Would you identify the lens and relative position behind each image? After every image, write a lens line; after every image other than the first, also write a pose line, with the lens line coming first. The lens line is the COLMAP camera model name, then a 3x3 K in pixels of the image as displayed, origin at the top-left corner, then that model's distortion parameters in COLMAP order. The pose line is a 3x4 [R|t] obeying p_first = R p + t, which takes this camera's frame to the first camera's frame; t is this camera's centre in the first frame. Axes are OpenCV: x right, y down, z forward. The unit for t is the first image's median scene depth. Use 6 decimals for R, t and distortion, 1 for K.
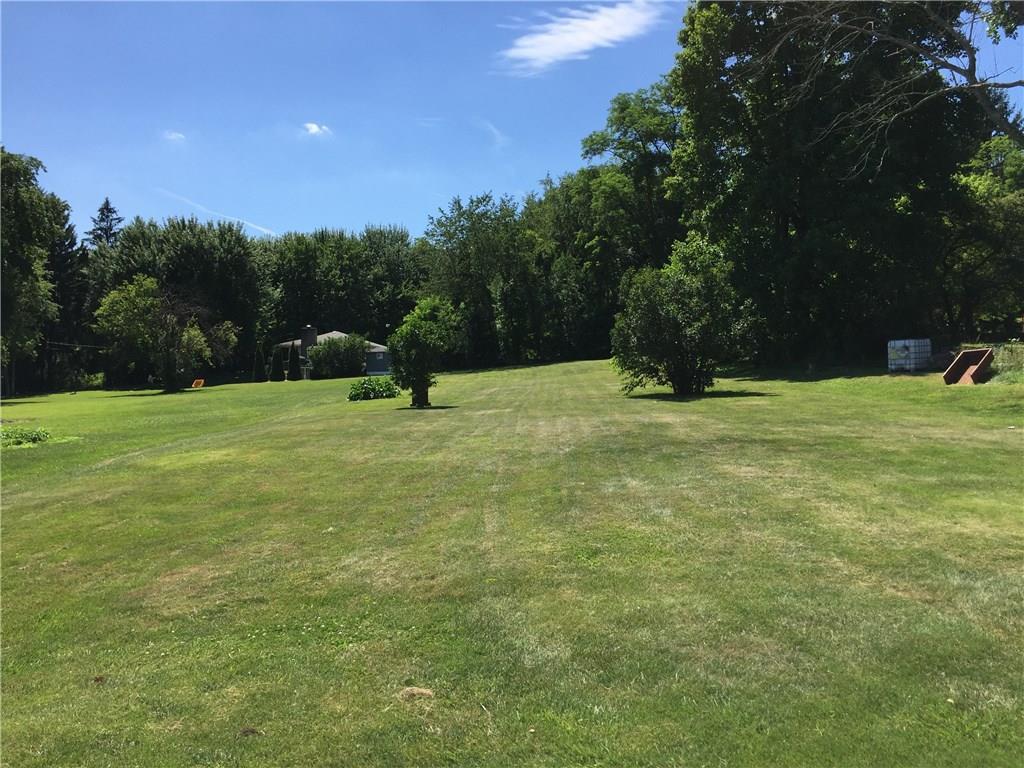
lens RADIAL K [[863.3, 0, 487.4], [0, 863.3, 382.1], [0, 0, 1]] dist [0.046972, 0.005944]
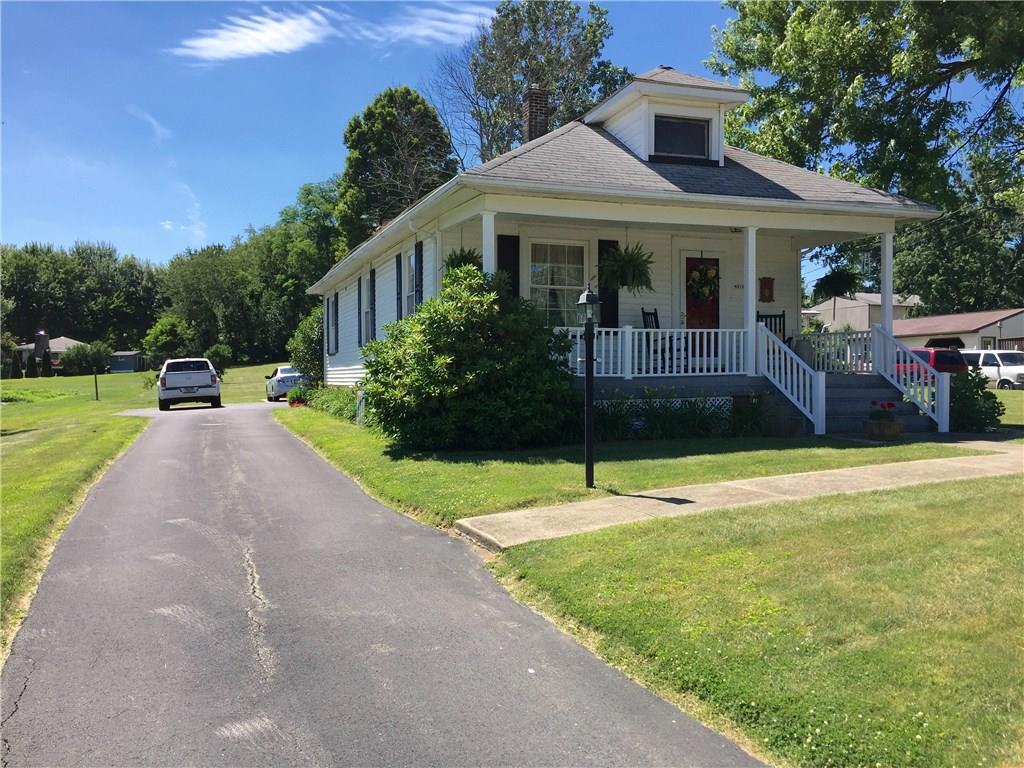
lens RADIAL K [[863.3, 0, 487.4], [0, 863.3, 382.1], [0, 0, 1]] dist [0.046972, 0.005944]
pose [[0.930018, -0.005638, 0.367471, -0.091793], [0.005033, 0.999984, 0.002604, 0.005083], [-0.367480, -0.000572, 0.930031, -0.428434]]
